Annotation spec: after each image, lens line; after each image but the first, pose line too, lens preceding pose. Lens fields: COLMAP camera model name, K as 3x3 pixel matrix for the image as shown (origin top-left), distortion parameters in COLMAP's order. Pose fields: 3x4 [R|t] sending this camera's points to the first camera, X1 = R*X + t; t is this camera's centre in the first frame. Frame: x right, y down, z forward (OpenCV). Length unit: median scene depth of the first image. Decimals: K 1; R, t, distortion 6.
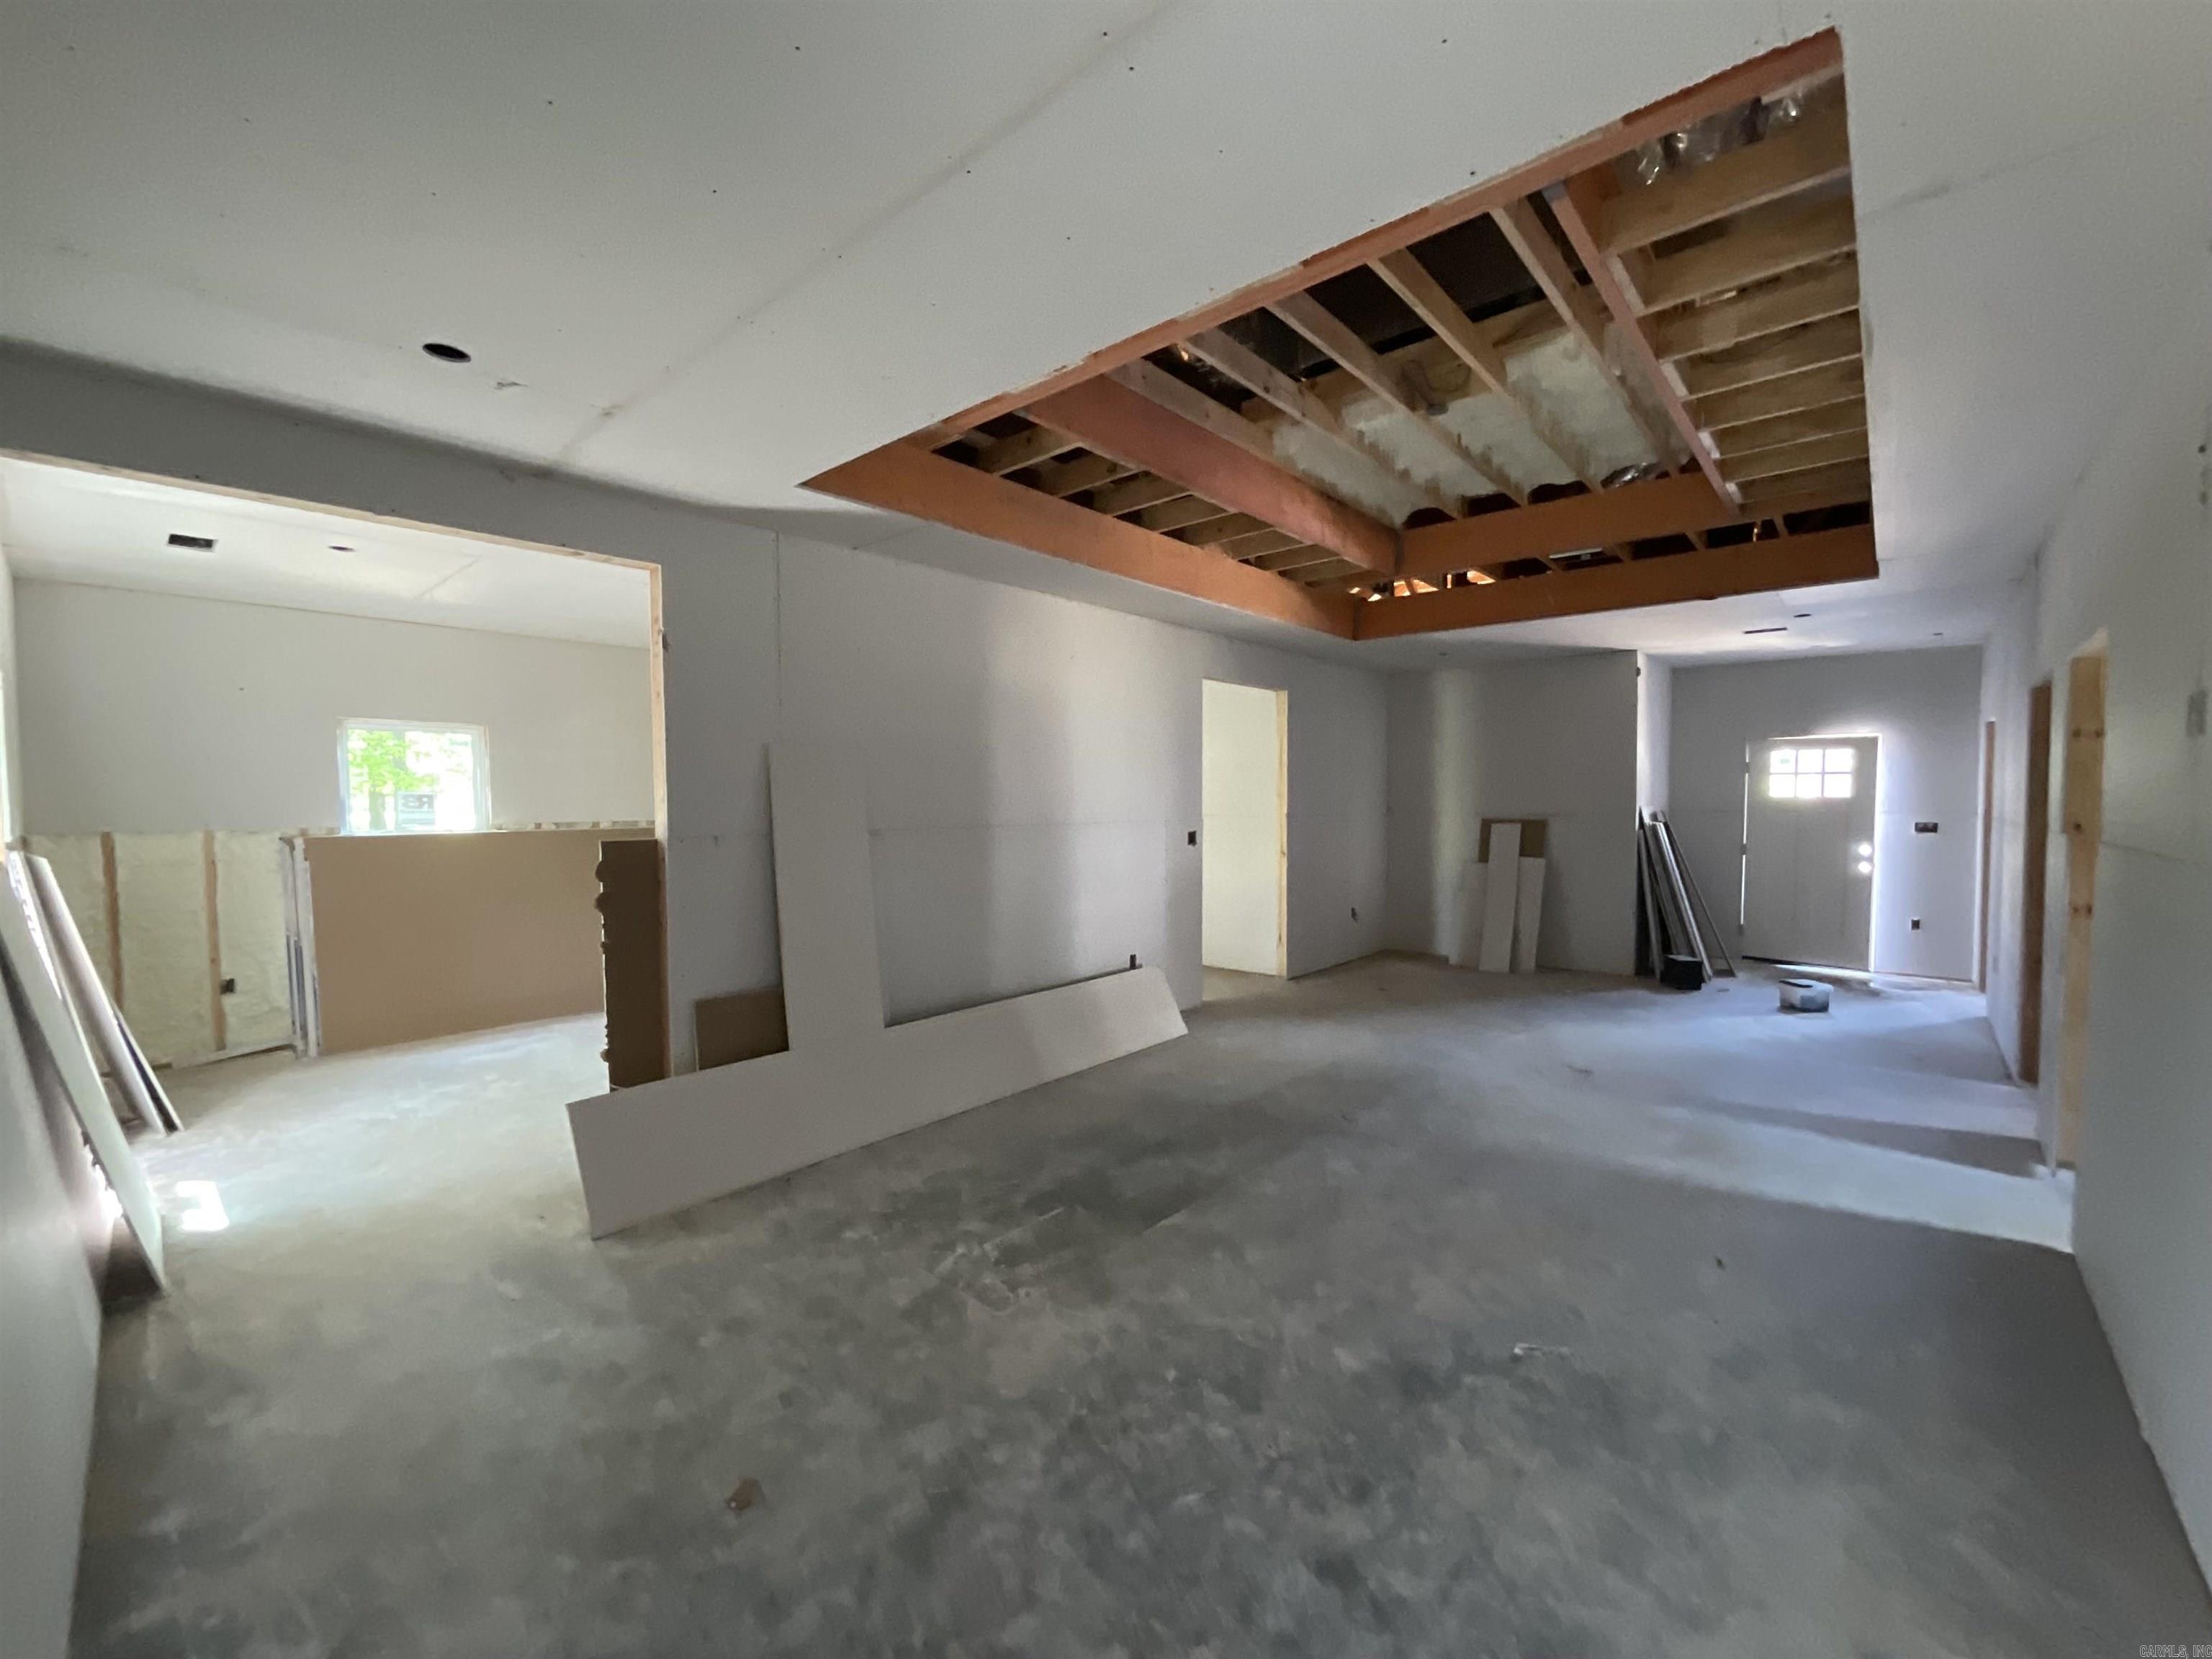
lens RADIAL K [[897.2, 0, 1106.0], [0, 897.2, 829.5], [0, 0, 1]] dist [0.000012, 0.000037]
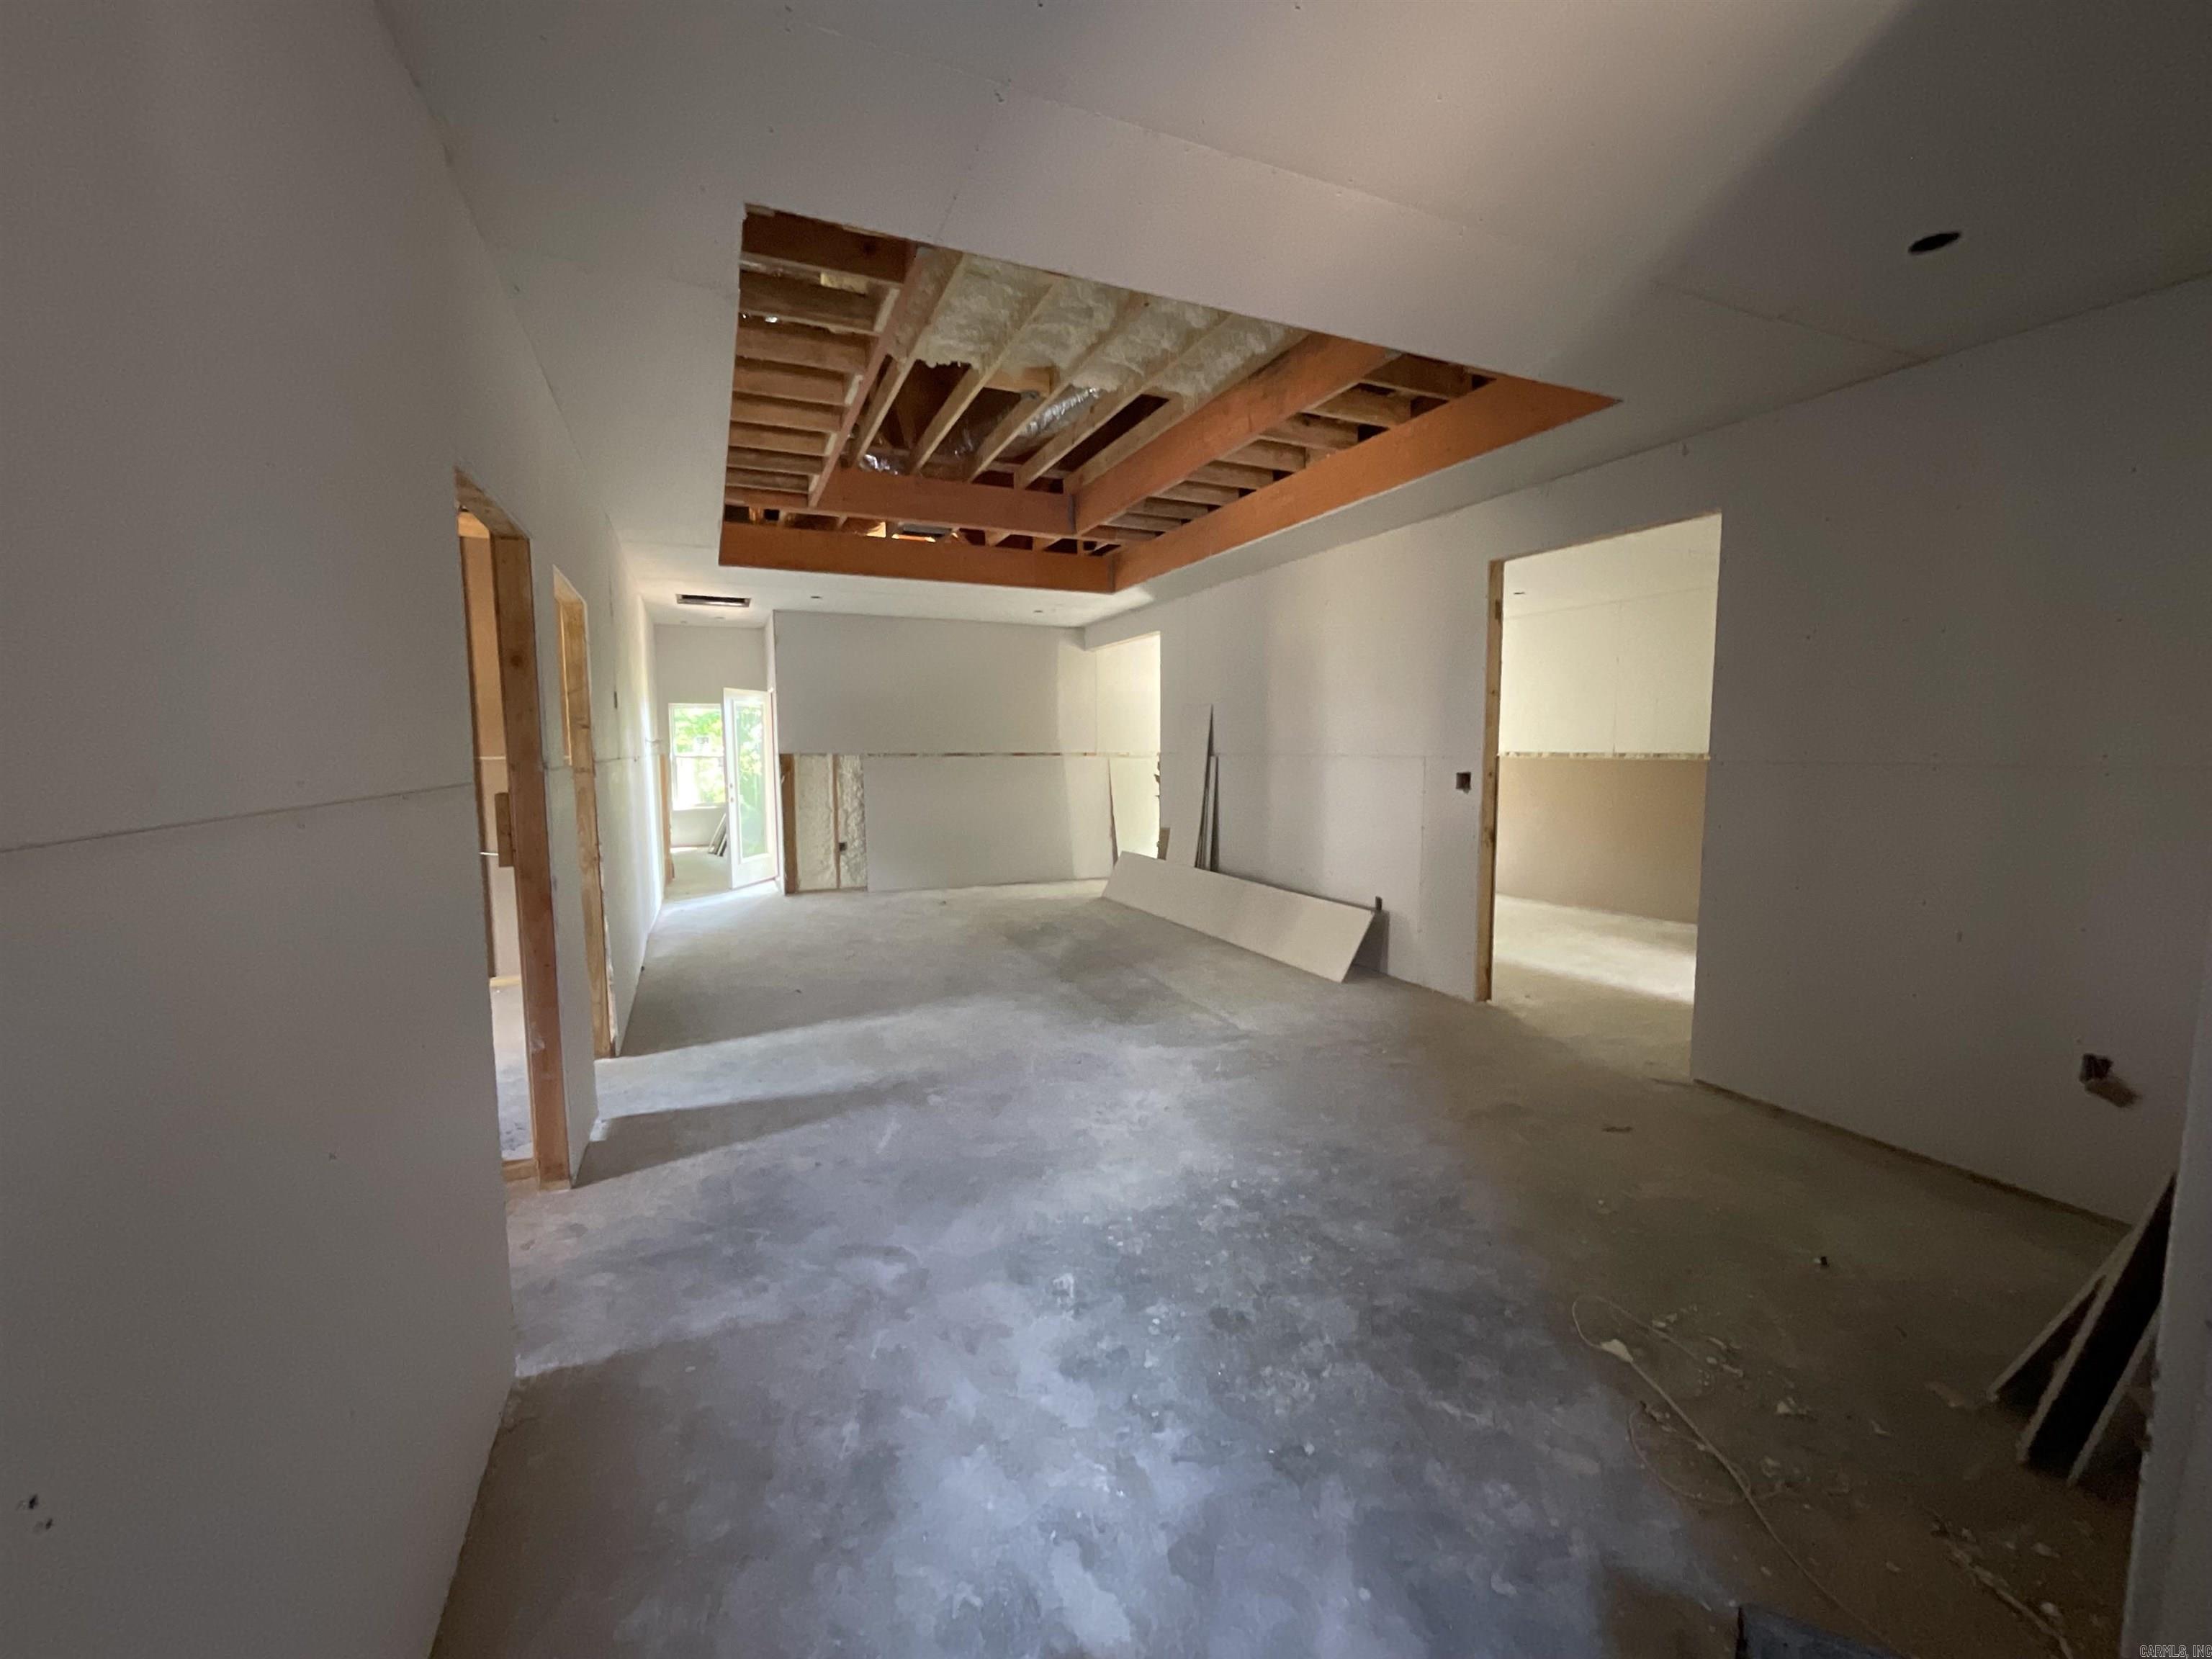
lens RADIAL K [[897.2, 0, 1106.0], [0, 897.2, 829.5], [0, 0, 1]] dist [0.000012, 0.000037]
pose [[-0.418375, 0.090615, -0.903743, 1.370930], [-0.027977, 0.993253, 0.112541, -0.040374], [0.907844, 0.072368, -0.413017, 1.541630]]
